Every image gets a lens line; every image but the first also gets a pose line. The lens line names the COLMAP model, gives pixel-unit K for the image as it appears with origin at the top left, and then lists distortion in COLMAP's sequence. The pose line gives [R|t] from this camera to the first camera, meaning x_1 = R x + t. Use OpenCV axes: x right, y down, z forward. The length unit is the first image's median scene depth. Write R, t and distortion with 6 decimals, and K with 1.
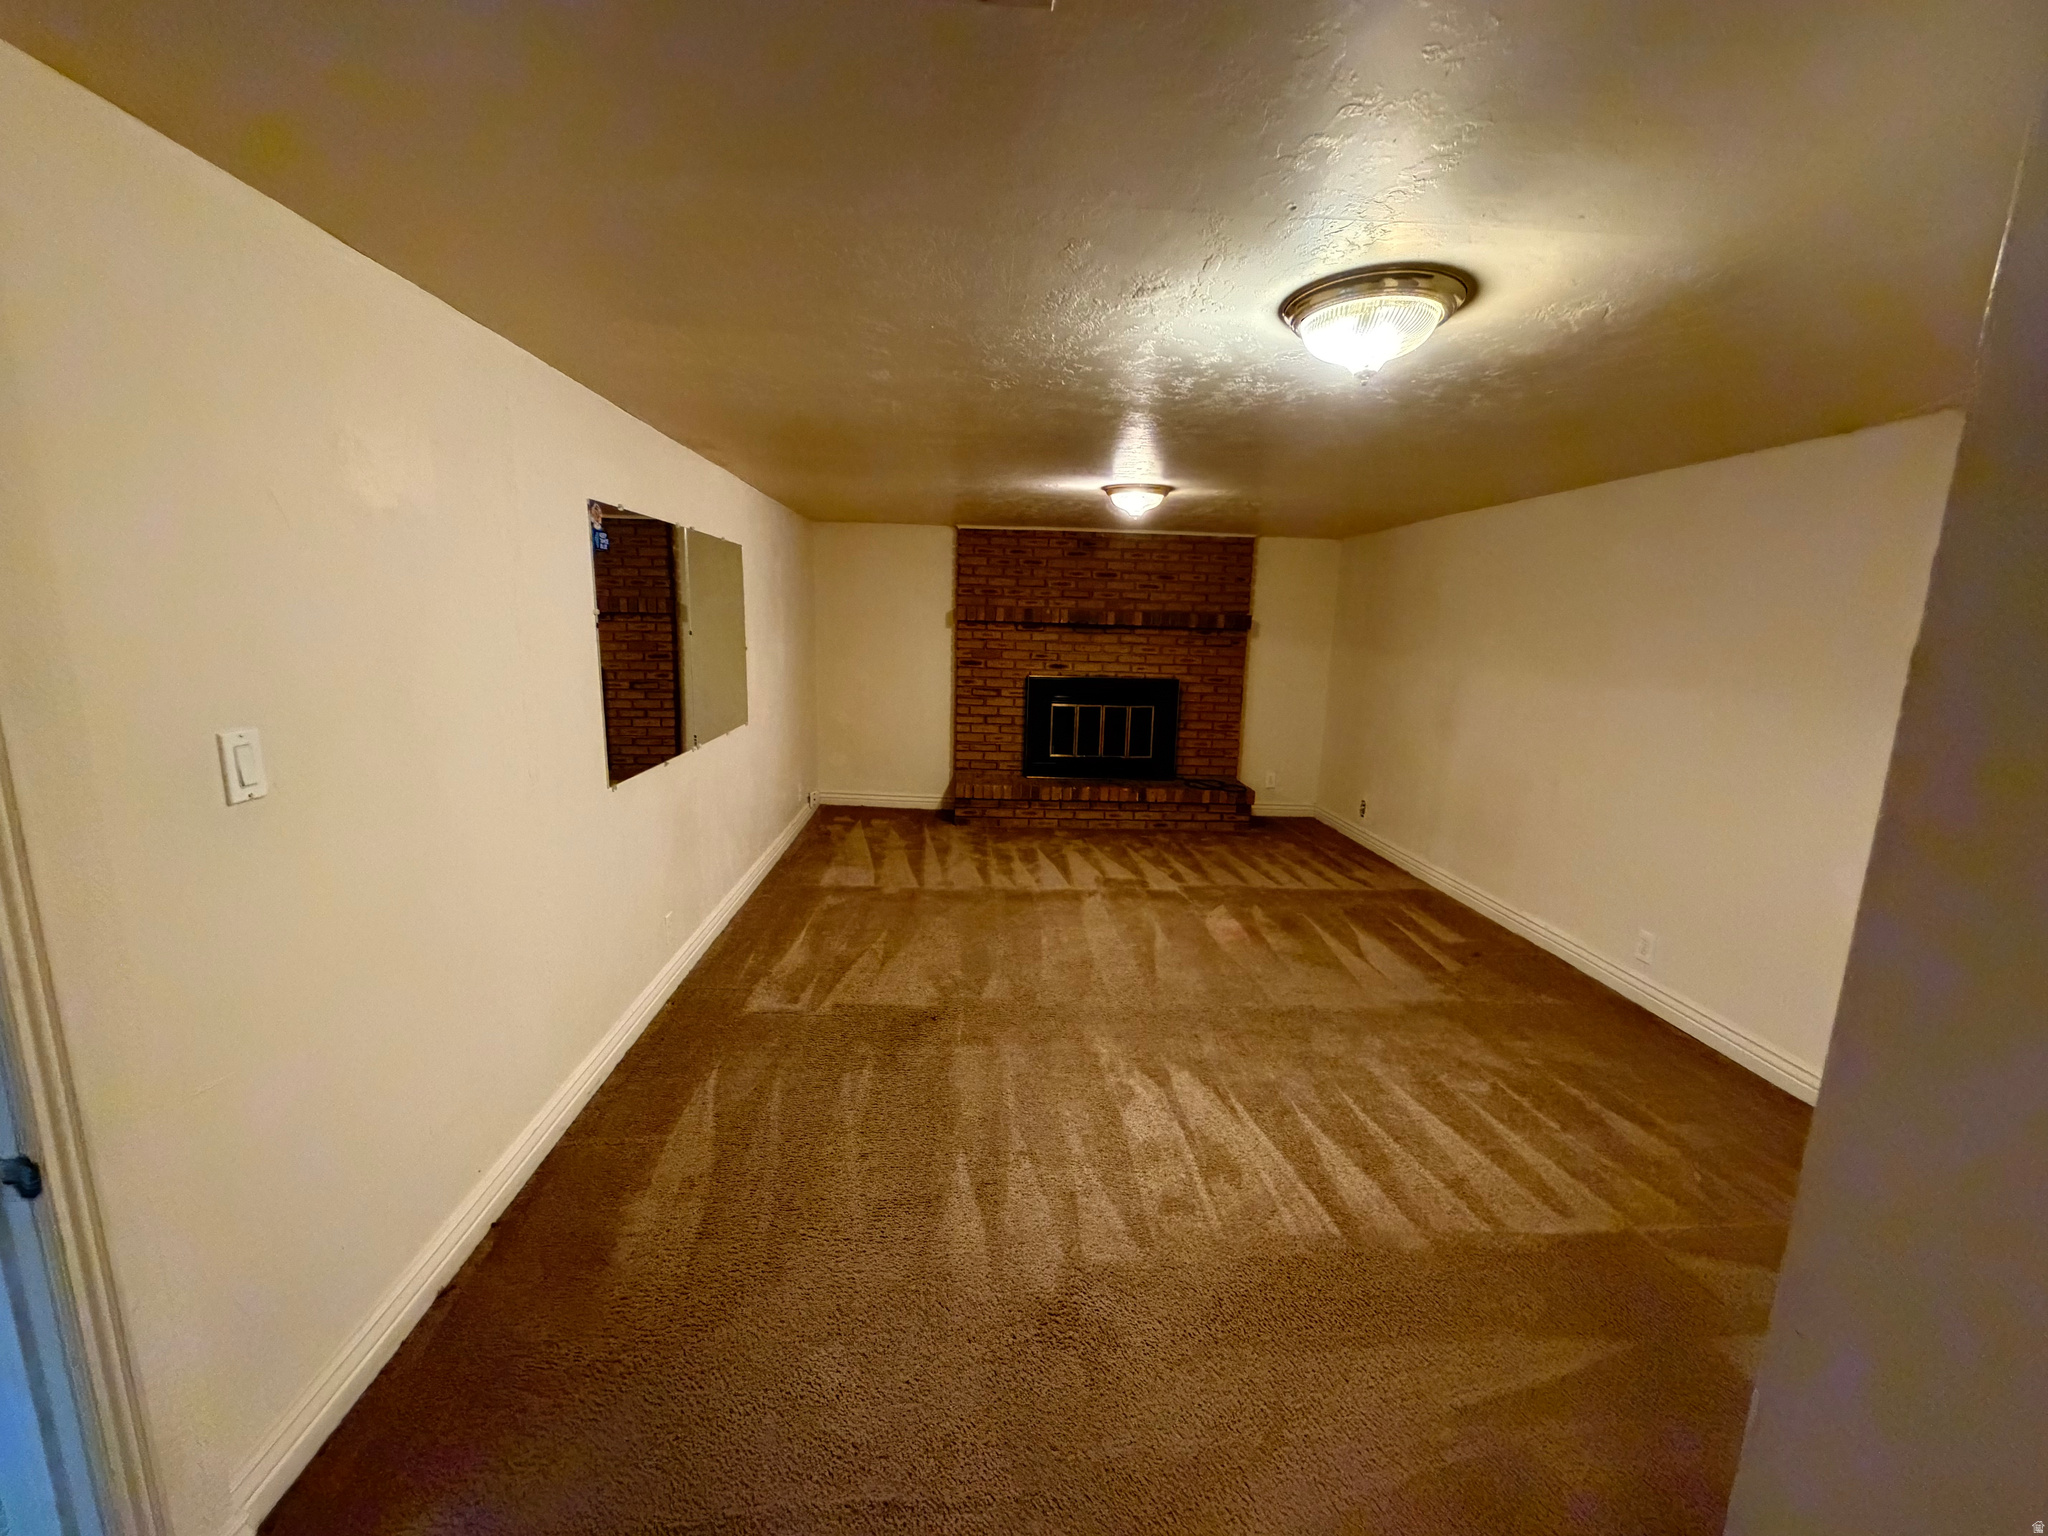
lens RADIAL K [[822.7, 0, 1009.8], [0, 822.7, 775.1], [0, 0, 1]] dist [0.002020, 0.000175]
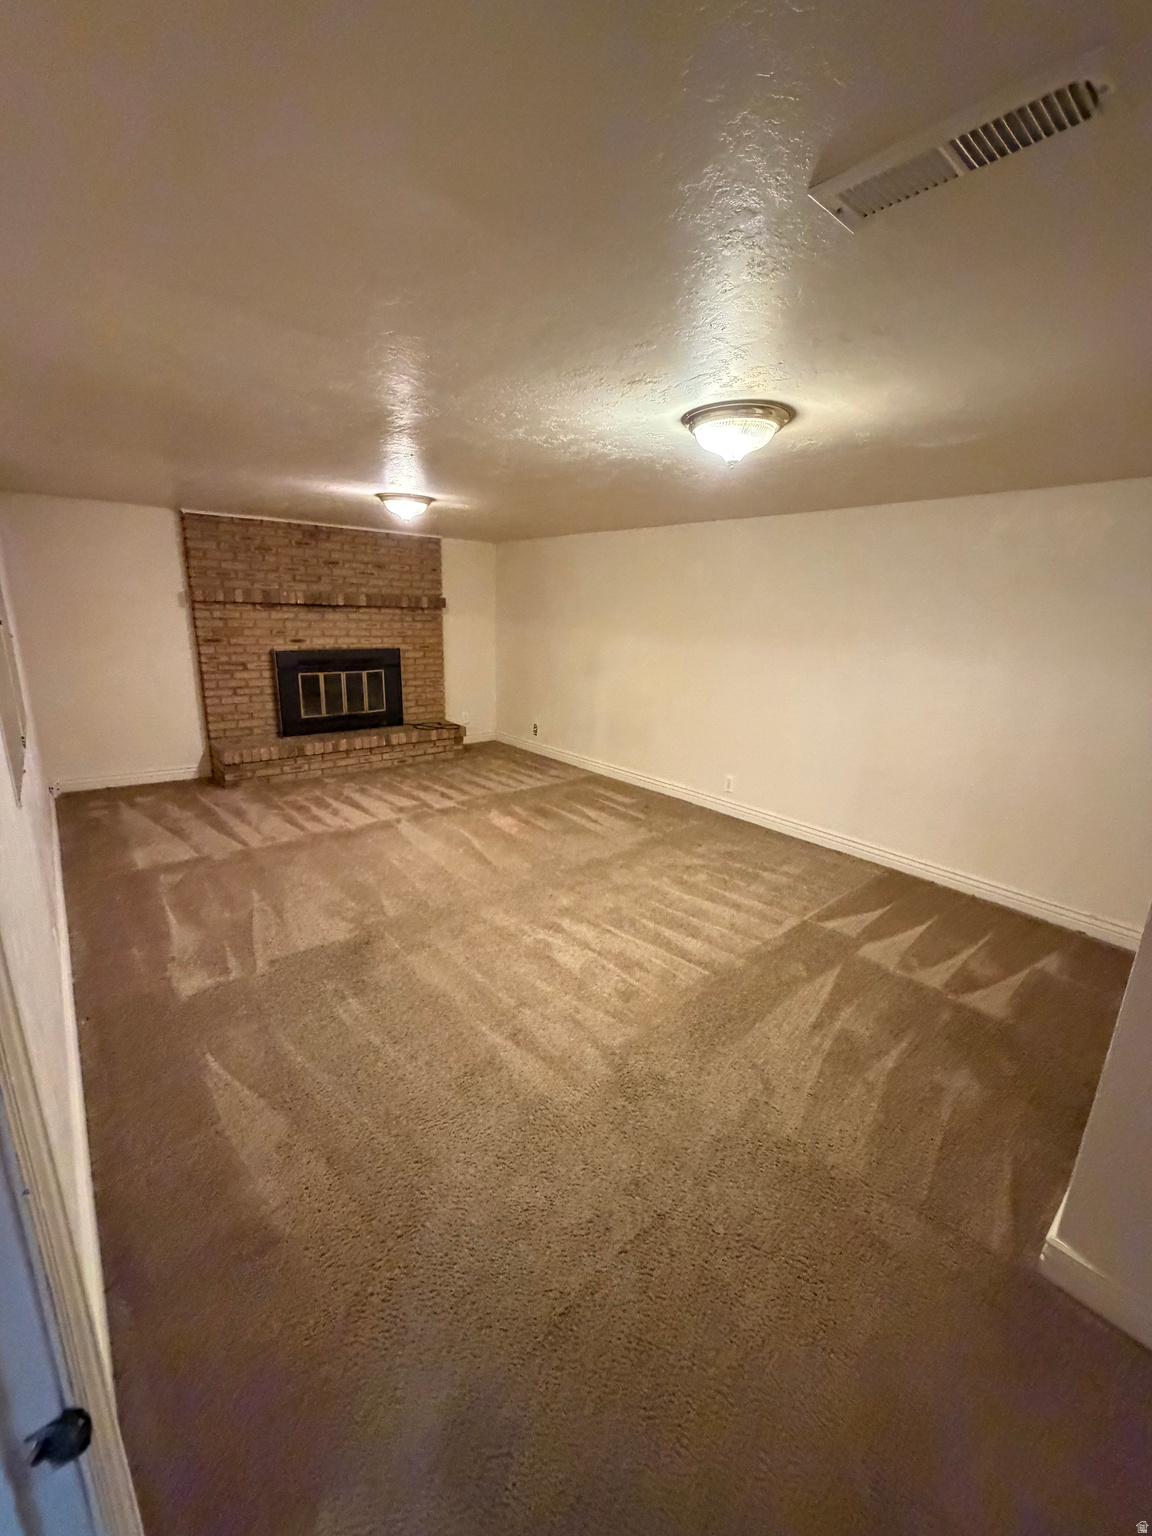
lens RADIAL K [[617.0, 0, 574.8], [0, 617.0, 768.7], [0, 0, 1]] dist [0.002020, 0.000175]
pose [[0.791203, -0.159013, 0.590519, -0.284531], [0.105787, 0.986635, 0.123939, -0.031186], [-0.602335, -0.035591, 0.797450, 0.083184]]
